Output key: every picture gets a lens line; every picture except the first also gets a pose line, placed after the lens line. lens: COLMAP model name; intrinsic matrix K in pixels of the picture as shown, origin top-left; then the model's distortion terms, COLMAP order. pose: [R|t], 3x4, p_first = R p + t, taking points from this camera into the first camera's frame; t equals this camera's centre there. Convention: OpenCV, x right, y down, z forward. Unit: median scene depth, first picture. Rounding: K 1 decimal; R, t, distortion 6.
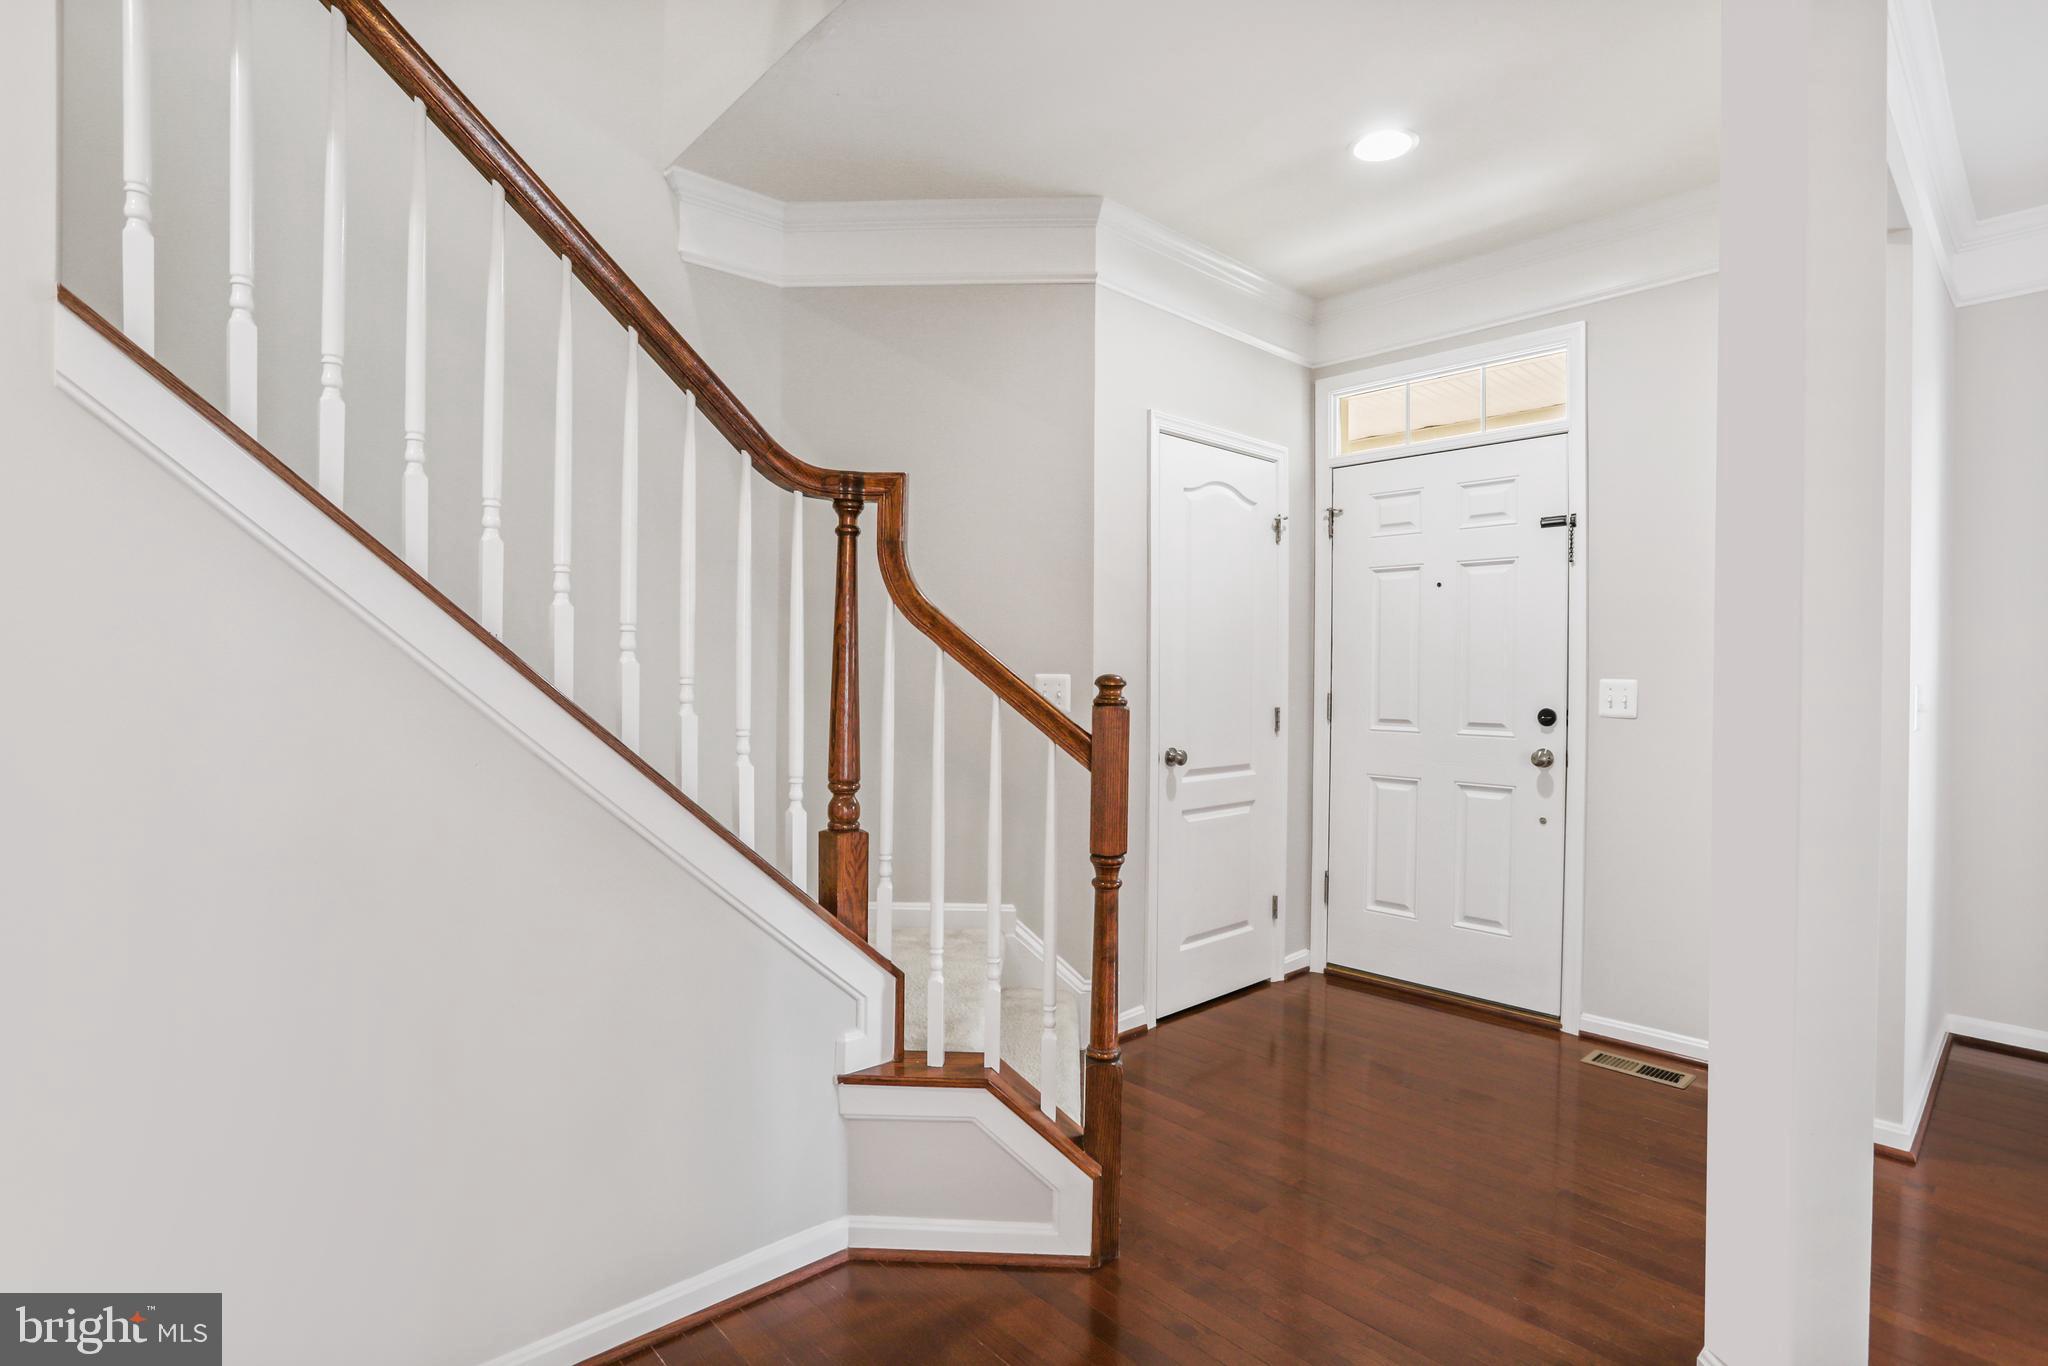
lens RADIAL K [[1013.0, 0, 1021.0], [0, 1013.0, 686.5], [0, 0, 1]] dist [-0.061527, 0.028799]
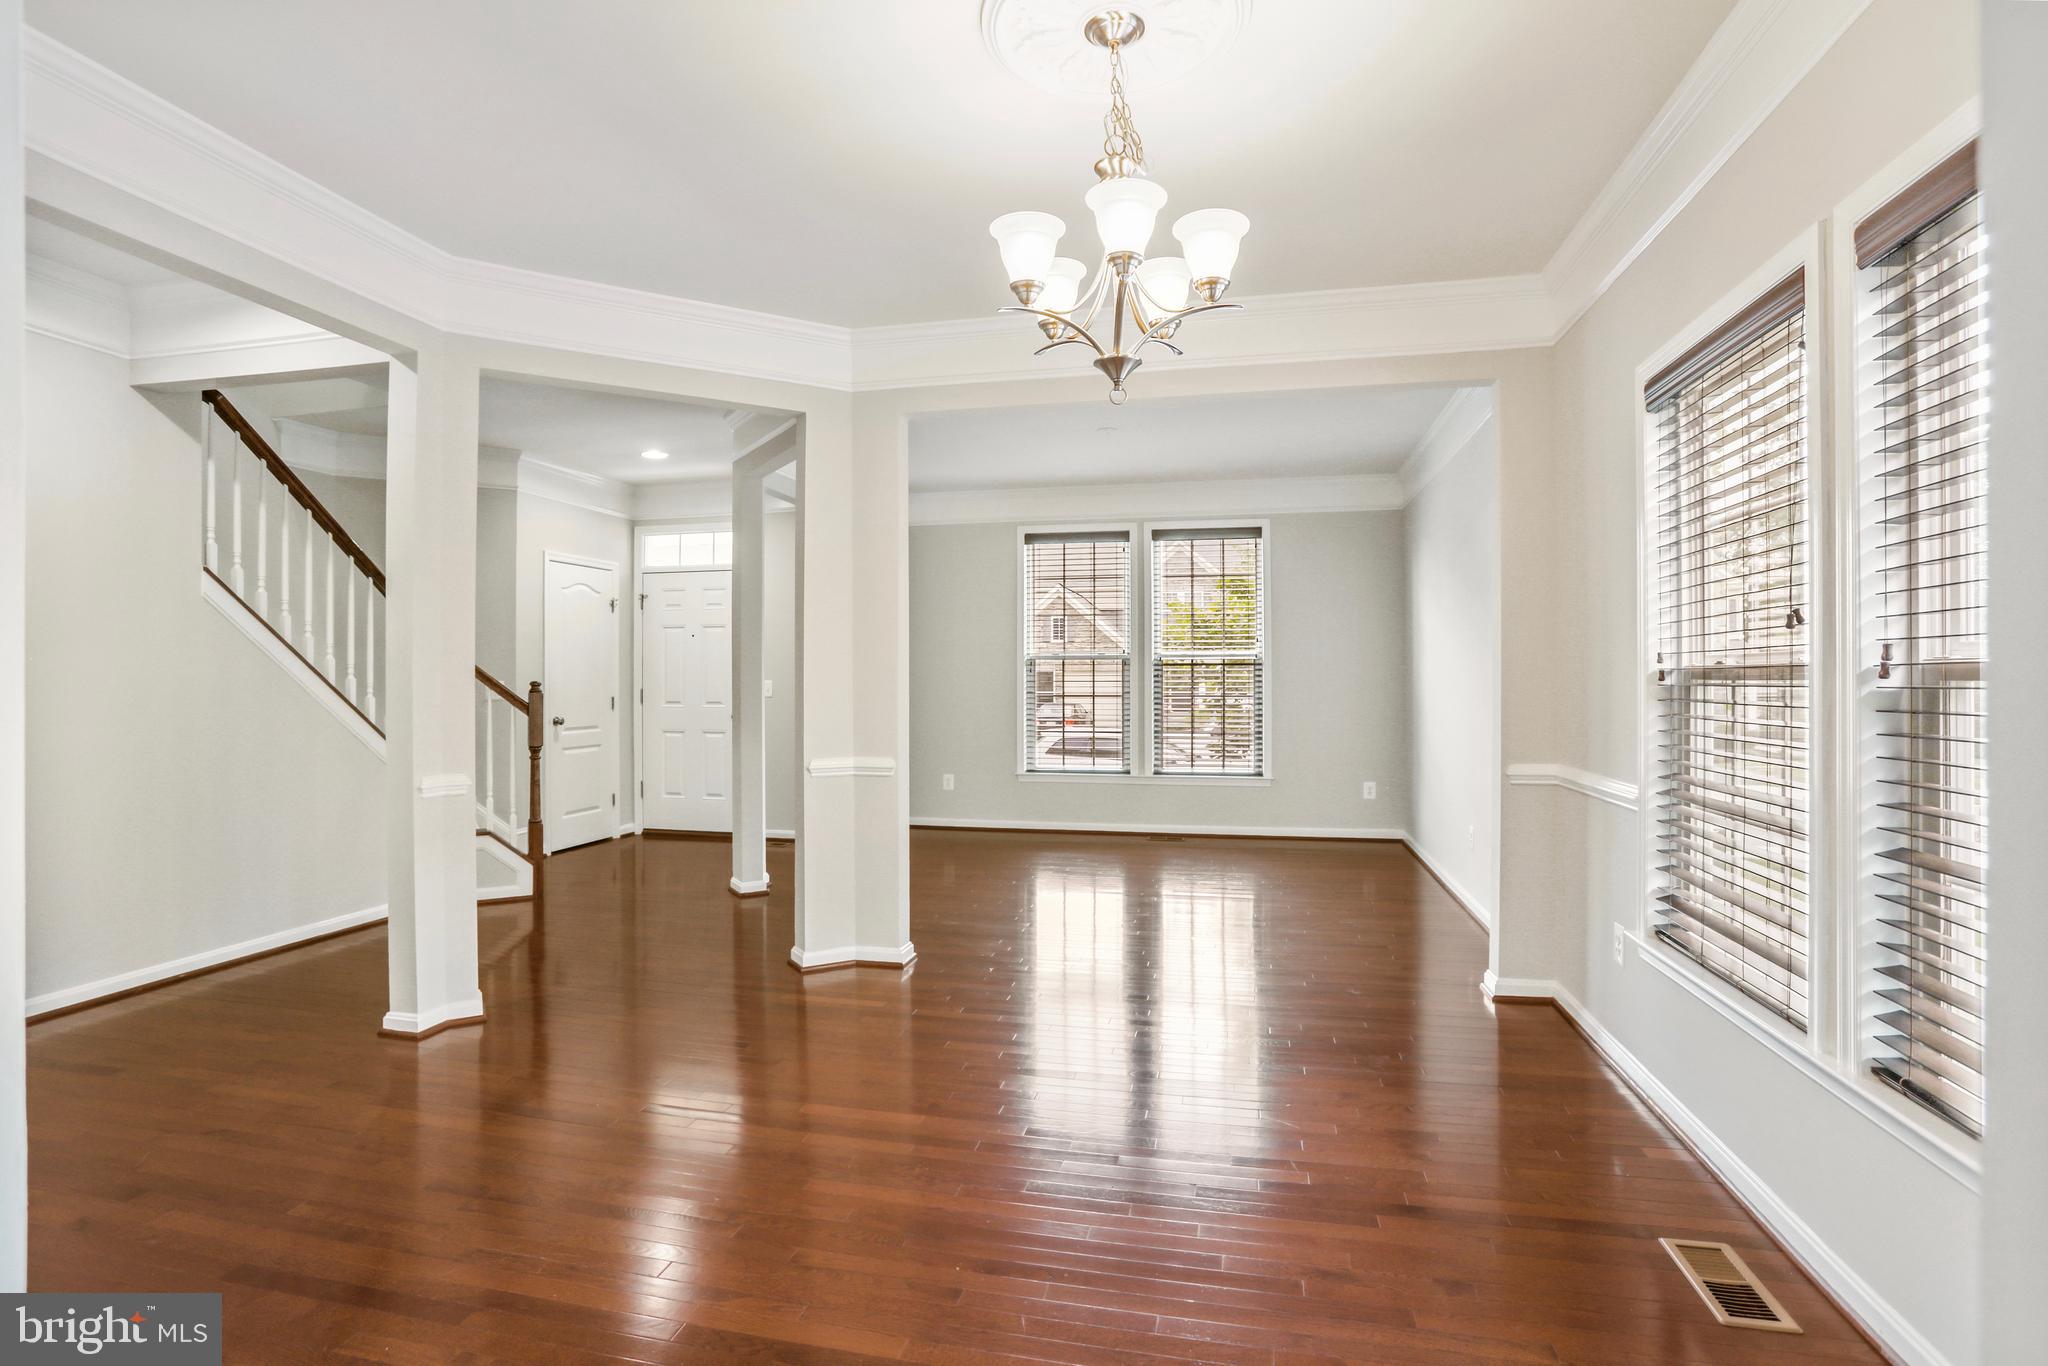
lens RADIAL K [[1013.0, 0, 1025.7], [0, 1013.0, 672.5], [0, 0, 1]] dist [-0.061527, 0.028799]
pose [[0.824733, -0.005777, 0.565493, -0.195813], [0.015676, 0.999797, -0.012650, 0.011868], [-0.565305, 0.019297, 0.824656, -1.111920]]
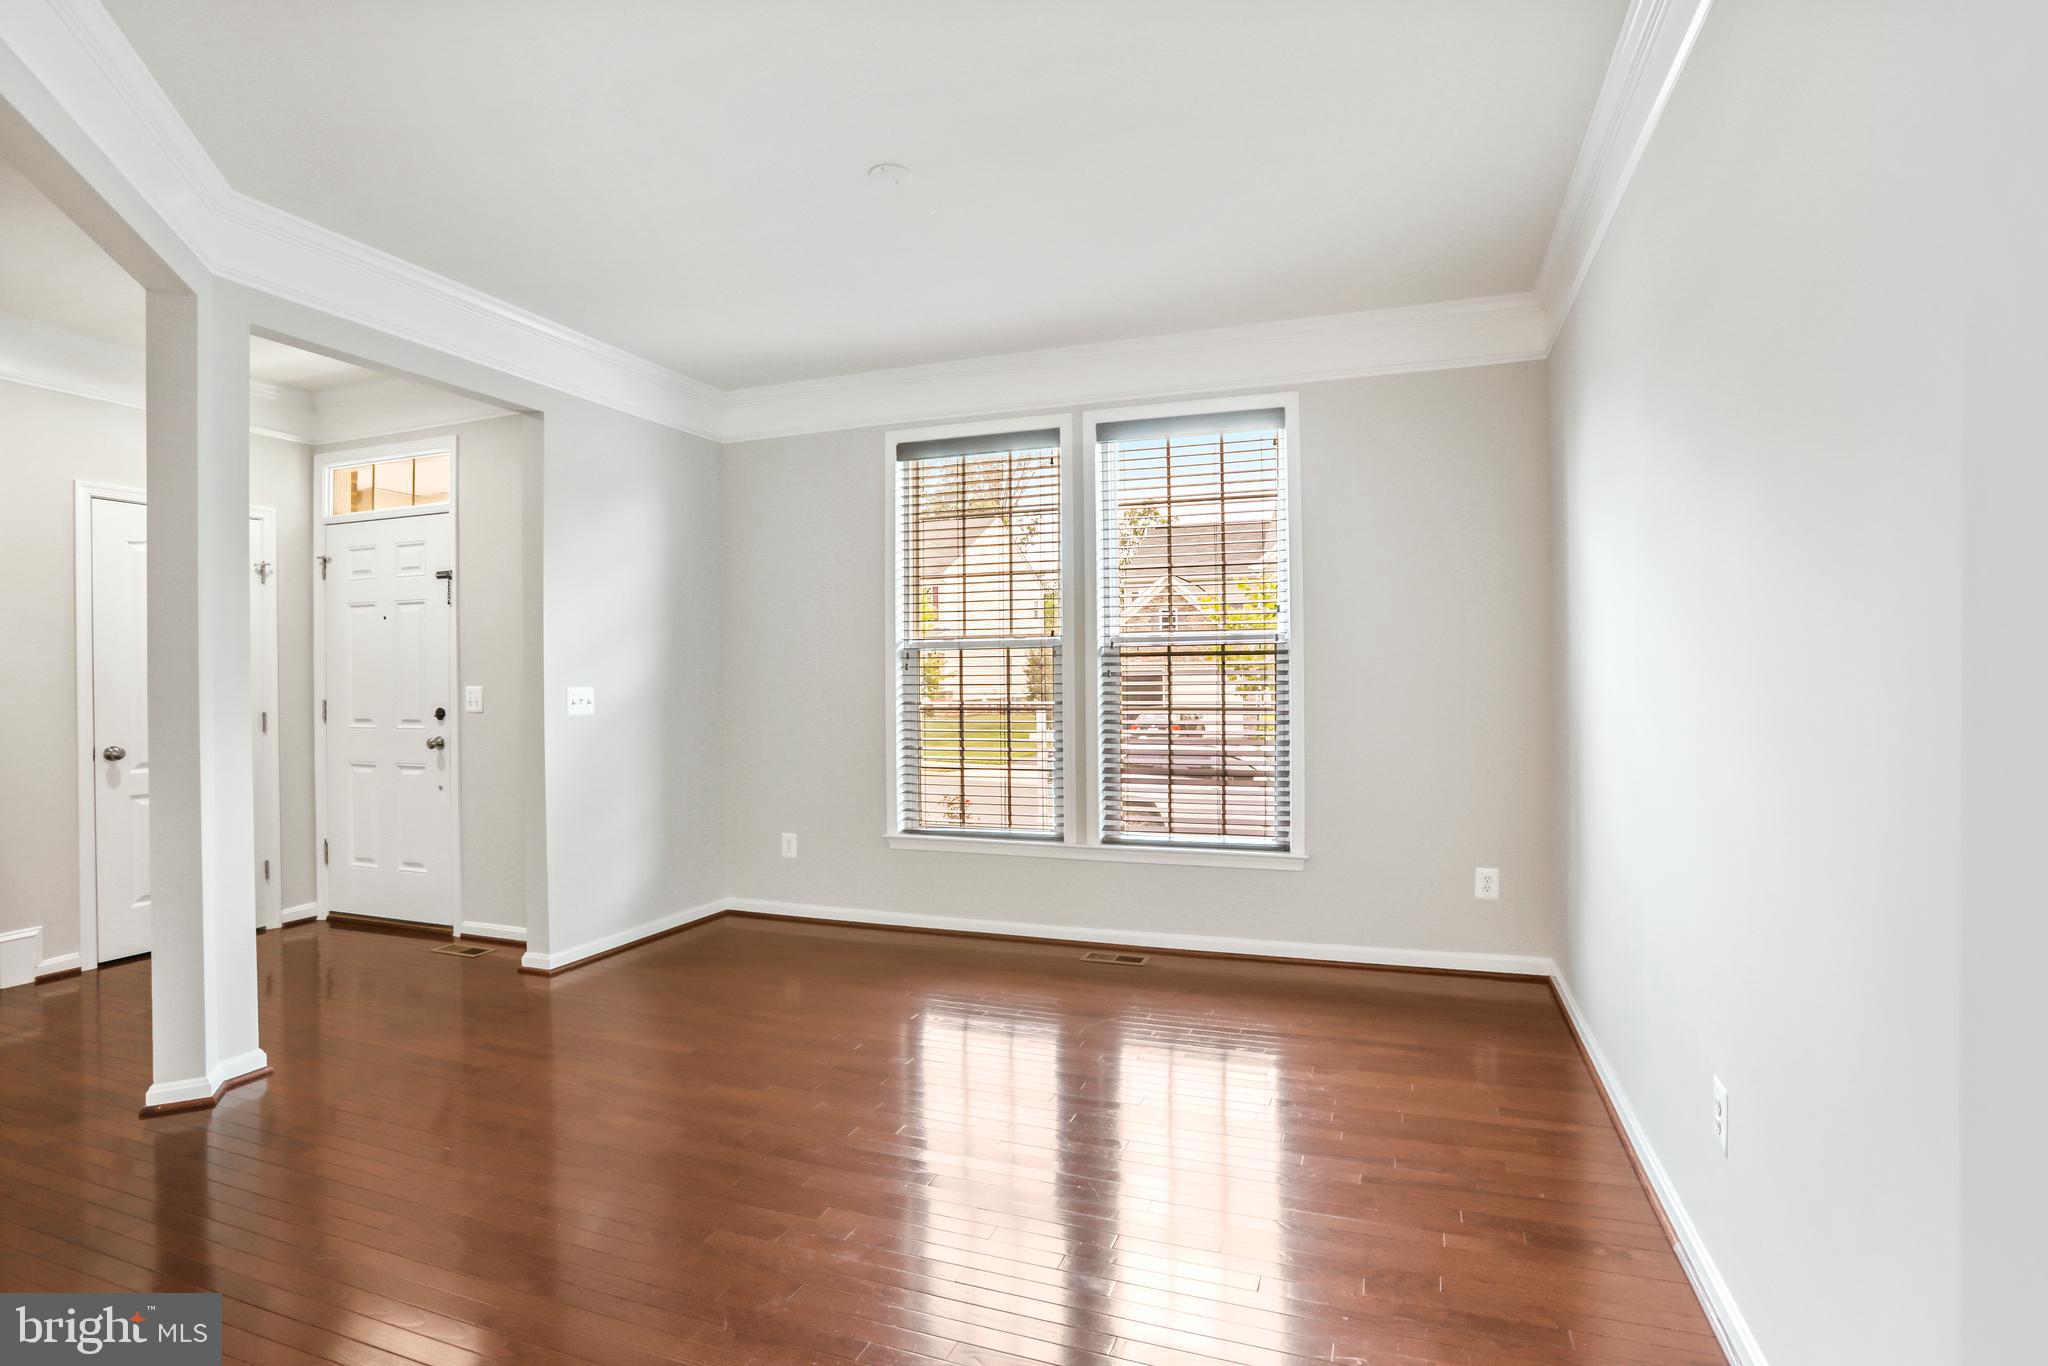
lens RADIAL K [[1013.0, 0, 1038.9], [0, 1013.0, 684.2], [0, 0, 1]] dist [-0.061527, 0.028799]
pose [[0.892260, -0.015738, 0.451248, 0.597703], [0.021175, 0.999751, -0.007003, 0.015444], [-0.451026, 0.015804, 0.892371, -0.582450]]
